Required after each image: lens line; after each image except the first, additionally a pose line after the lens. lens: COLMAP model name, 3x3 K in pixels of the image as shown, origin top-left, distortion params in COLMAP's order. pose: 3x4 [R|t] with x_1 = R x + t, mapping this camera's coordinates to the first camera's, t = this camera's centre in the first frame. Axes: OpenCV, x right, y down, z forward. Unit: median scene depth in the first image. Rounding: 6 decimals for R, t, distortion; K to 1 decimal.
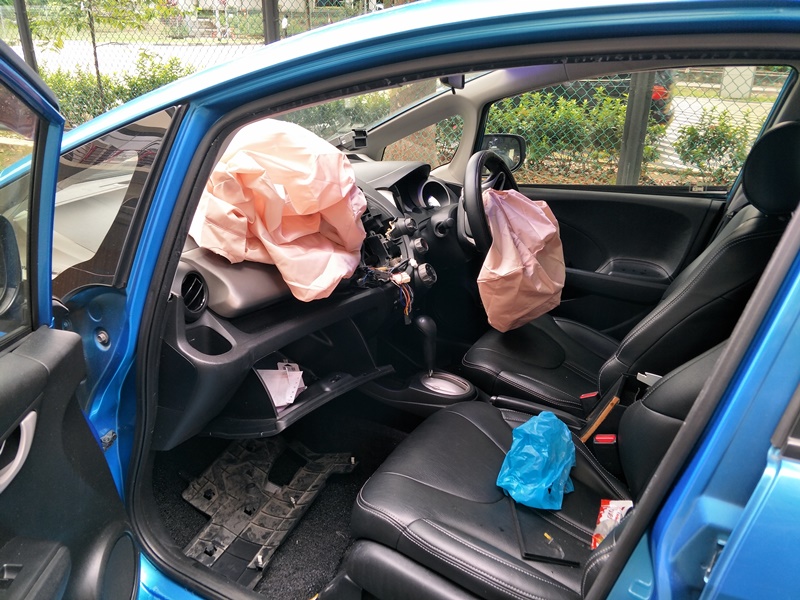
lens RADIAL K [[645.9, 0, 395.5], [0, 645.9, 303.4], [0, 0, 1]] dist [0.057765, -0.083275]
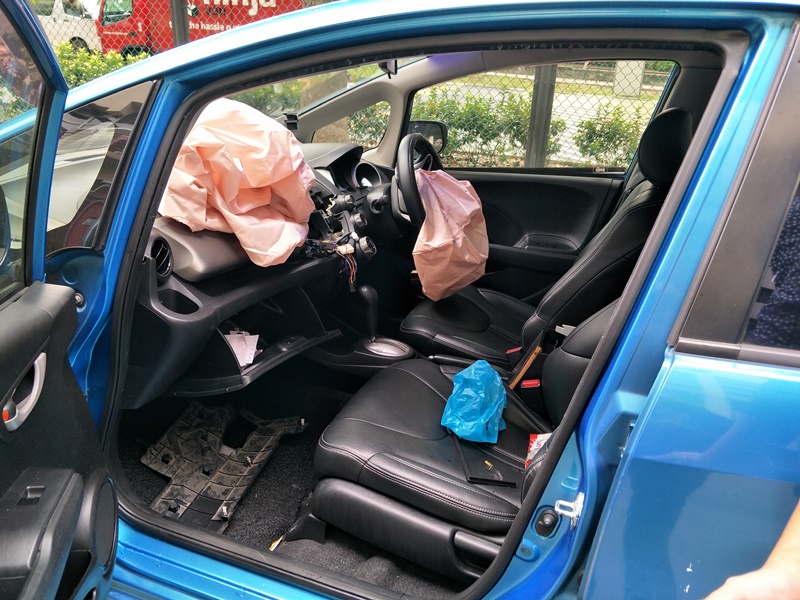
lens RADIAL K [[645.9, 0, 402.4], [0, 645.9, 300.4], [0, 0, 1]] dist [0.057765, -0.083275]
pose [[0.989561, -0.028186, 0.141335, -0.059139], [0.027343, 0.999595, 0.007904, 0.046936], [-0.141500, -0.003957, 0.989930, -0.097630]]
